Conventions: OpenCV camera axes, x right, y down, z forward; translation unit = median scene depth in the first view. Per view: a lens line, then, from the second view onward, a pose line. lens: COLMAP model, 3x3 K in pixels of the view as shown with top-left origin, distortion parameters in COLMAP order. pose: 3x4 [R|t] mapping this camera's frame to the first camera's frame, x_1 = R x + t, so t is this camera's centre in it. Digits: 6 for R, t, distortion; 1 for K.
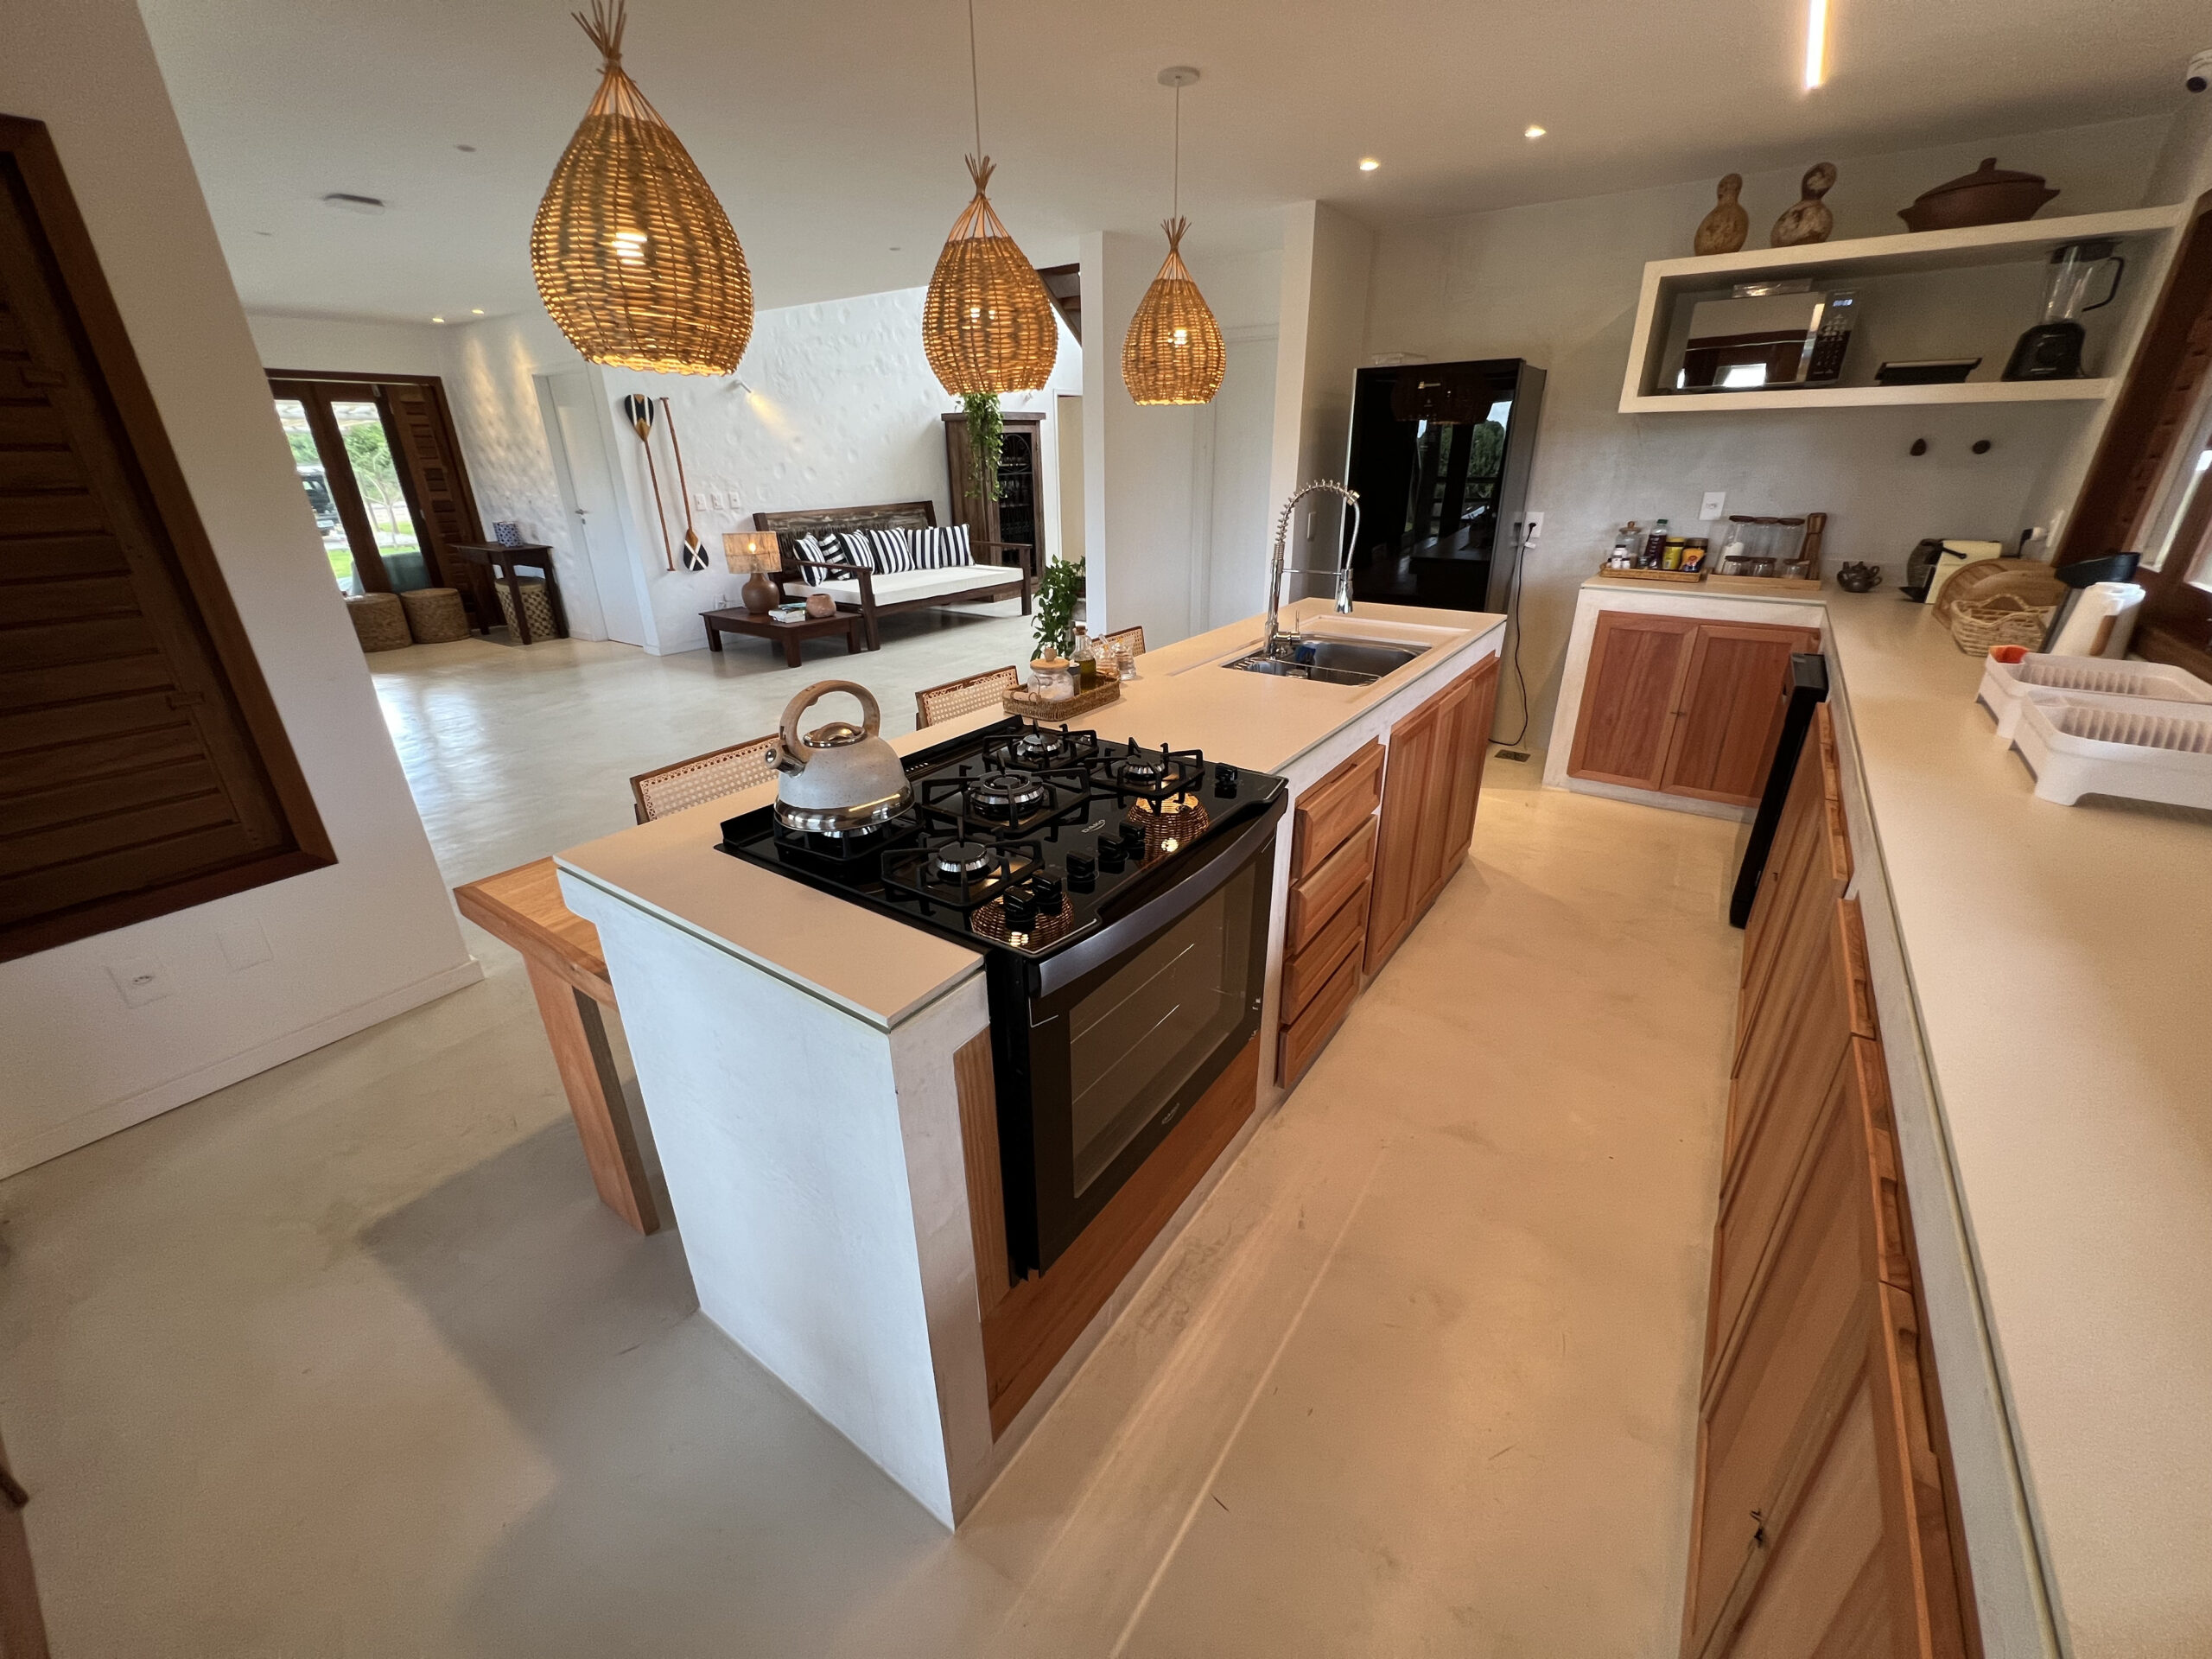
lens RADIAL K [[884.9, 0, 1107.3], [0, 884.9, 832.5], [0, 0, 1]] dist [-0.001645, 0.000553]
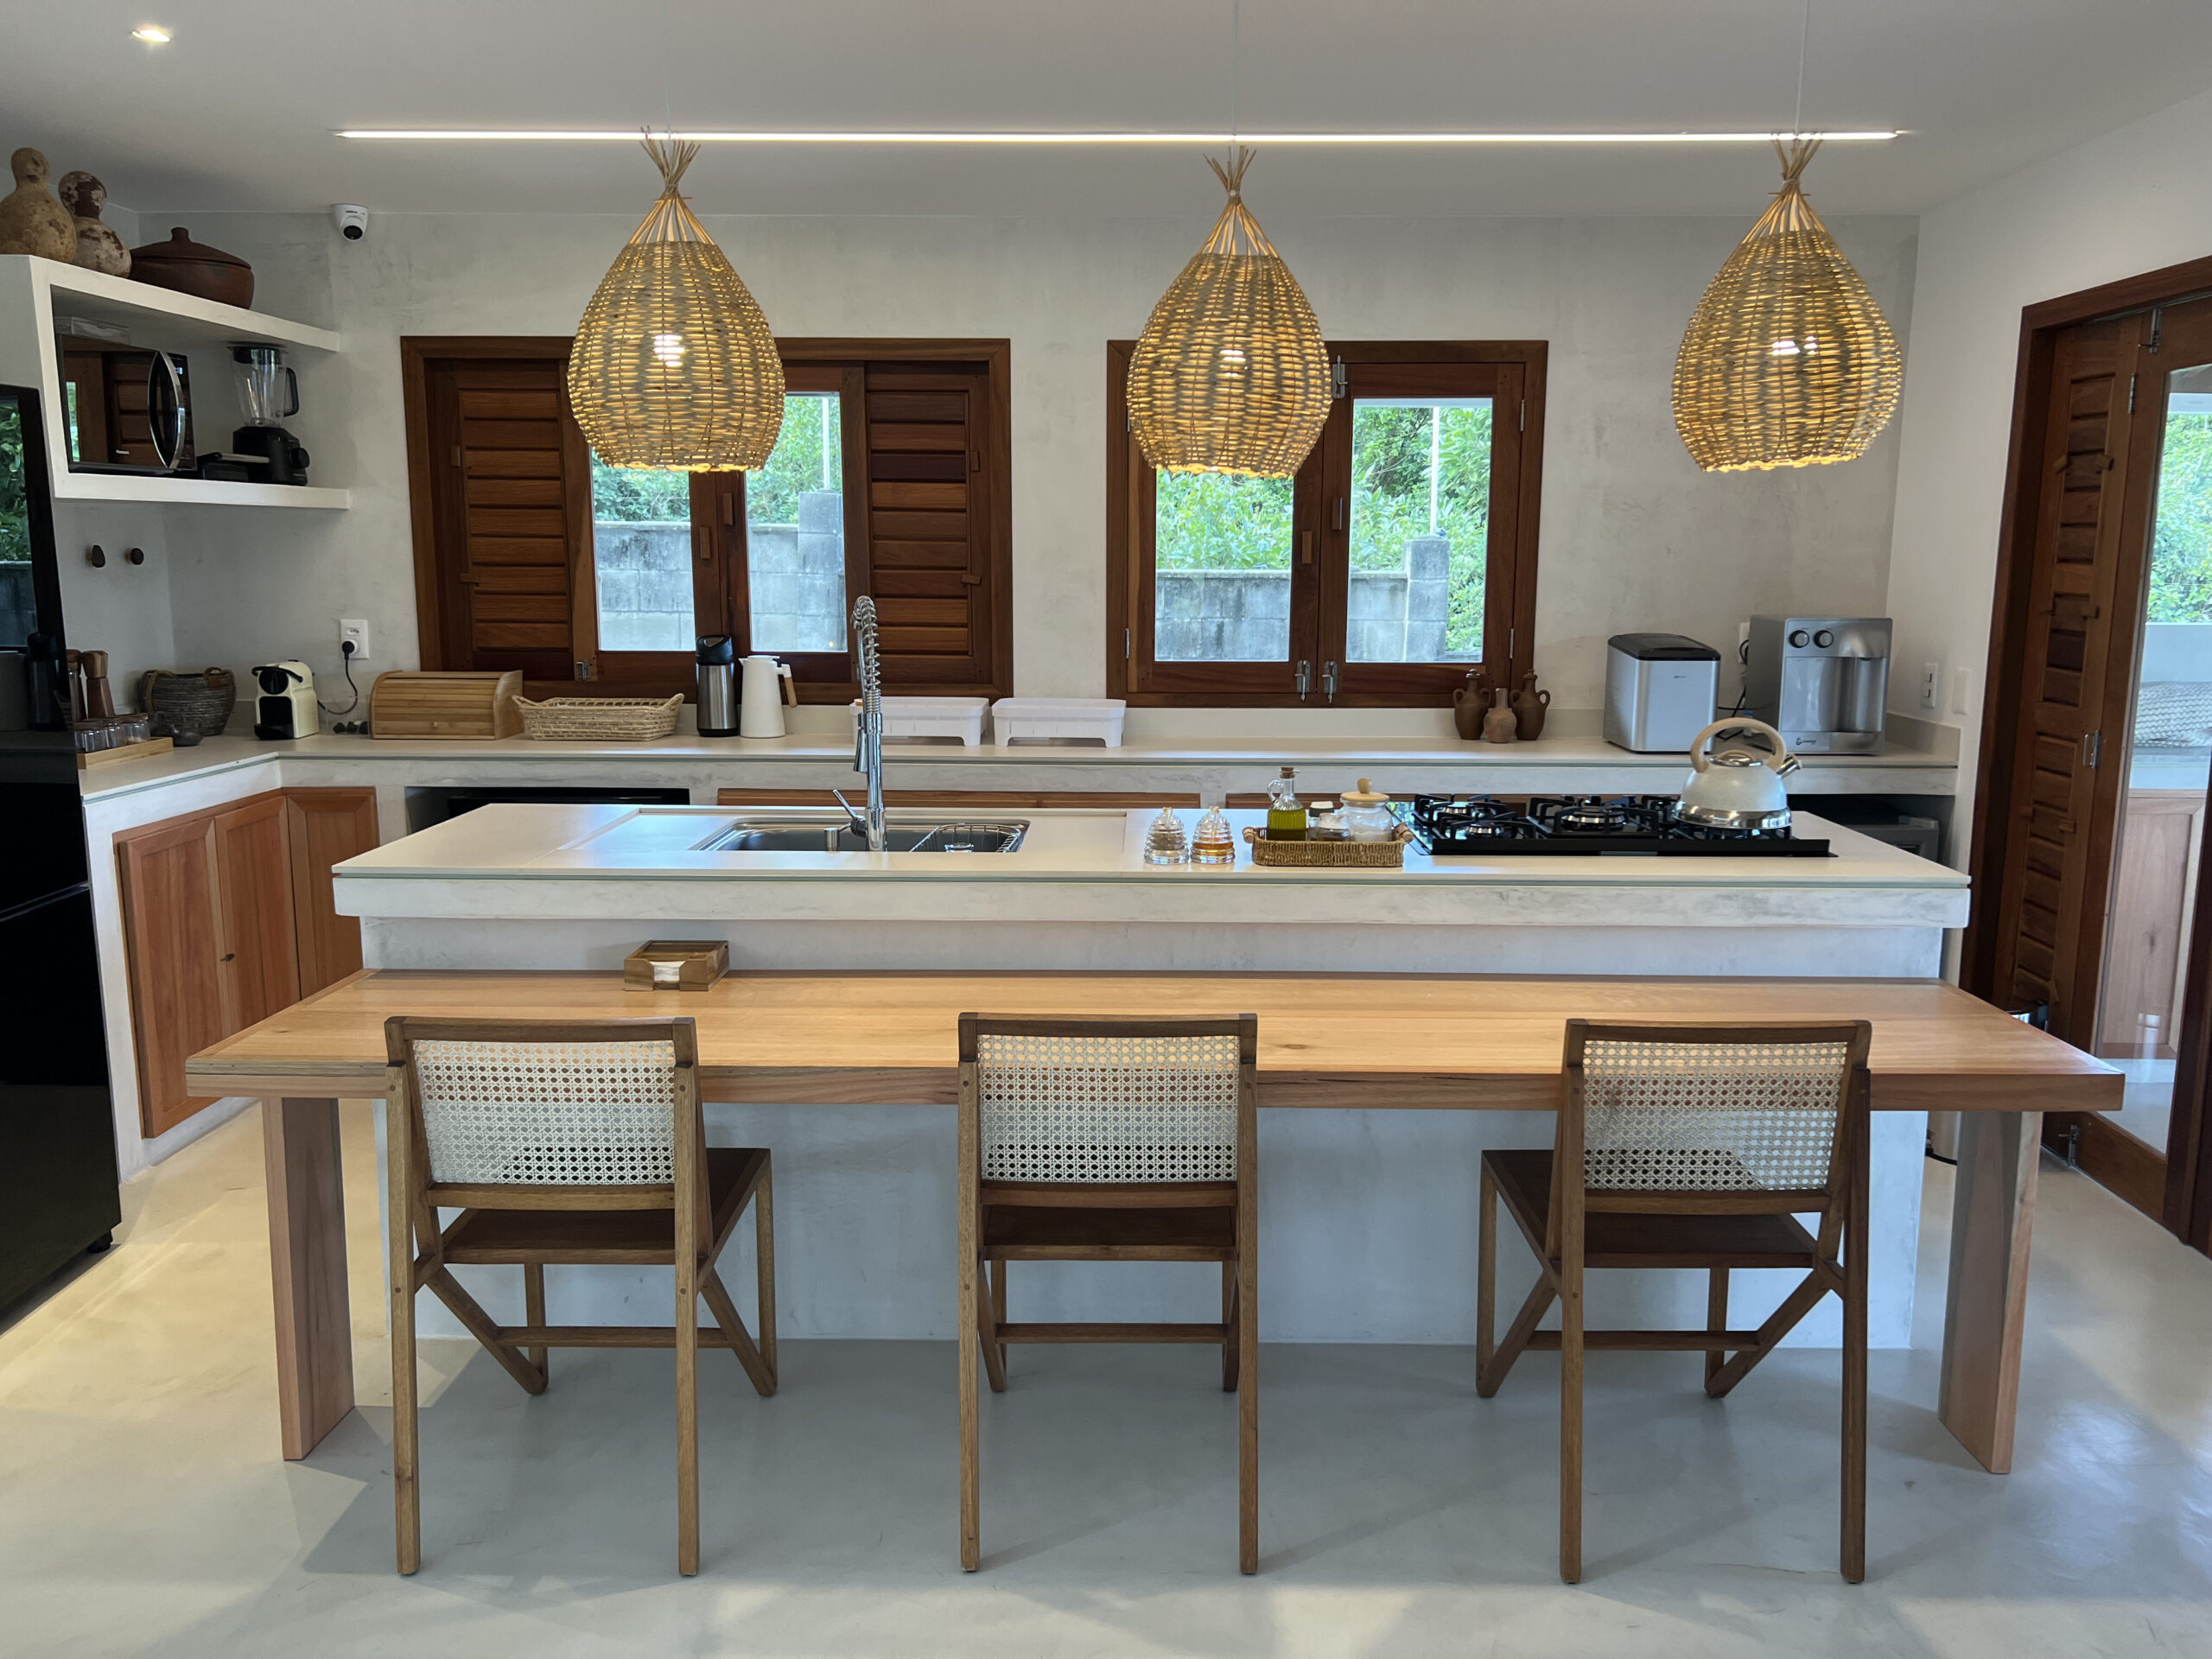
lens RADIAL K [[1670.6, 0, 1117.9], [0, 1670.6, 823.2], [0, 0, 1]] dist [0.055414, -0.056354]
pose [[-0.564073, -0.125065, 0.816199, -0.353154], [0.334411, 0.869172, 0.364292, -0.236668], [-0.754978, 0.478433, -0.448453, 0.549679]]
